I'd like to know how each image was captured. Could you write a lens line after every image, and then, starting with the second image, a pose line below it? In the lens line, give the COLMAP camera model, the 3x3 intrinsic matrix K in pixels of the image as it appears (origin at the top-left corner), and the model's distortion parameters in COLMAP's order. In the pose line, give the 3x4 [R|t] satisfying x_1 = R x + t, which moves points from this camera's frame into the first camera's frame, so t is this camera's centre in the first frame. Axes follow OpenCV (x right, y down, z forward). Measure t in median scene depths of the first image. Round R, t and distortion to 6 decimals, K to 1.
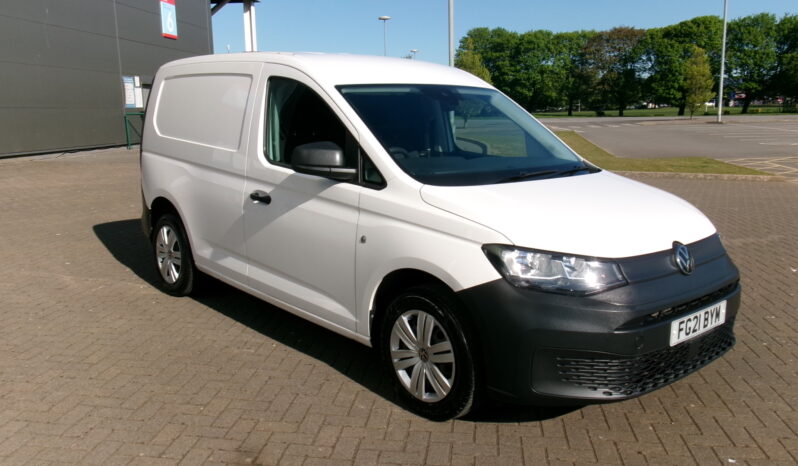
lens RADIAL K [[682.6, 0, 395.3], [0, 682.6, 220.5], [0, 0, 1]] dist [0.000726, 0.002286]
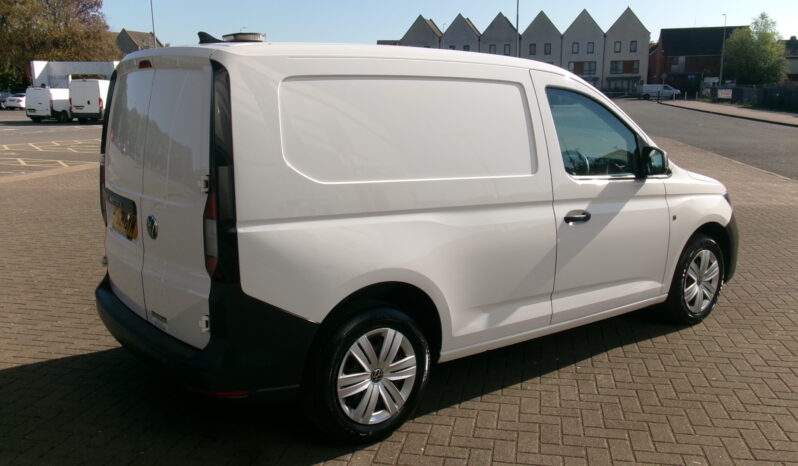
lens RADIAL K [[682.6, 0, 395.3], [0, 682.6, 220.5], [0, 0, 1]] dist [0.000726, 0.002286]
pose [[0.096300, -0.180370, 0.978873, -1.113009], [0.179026, 0.970545, 0.161223, -0.219903], [-0.979120, 0.159718, 0.125754, 1.109533]]
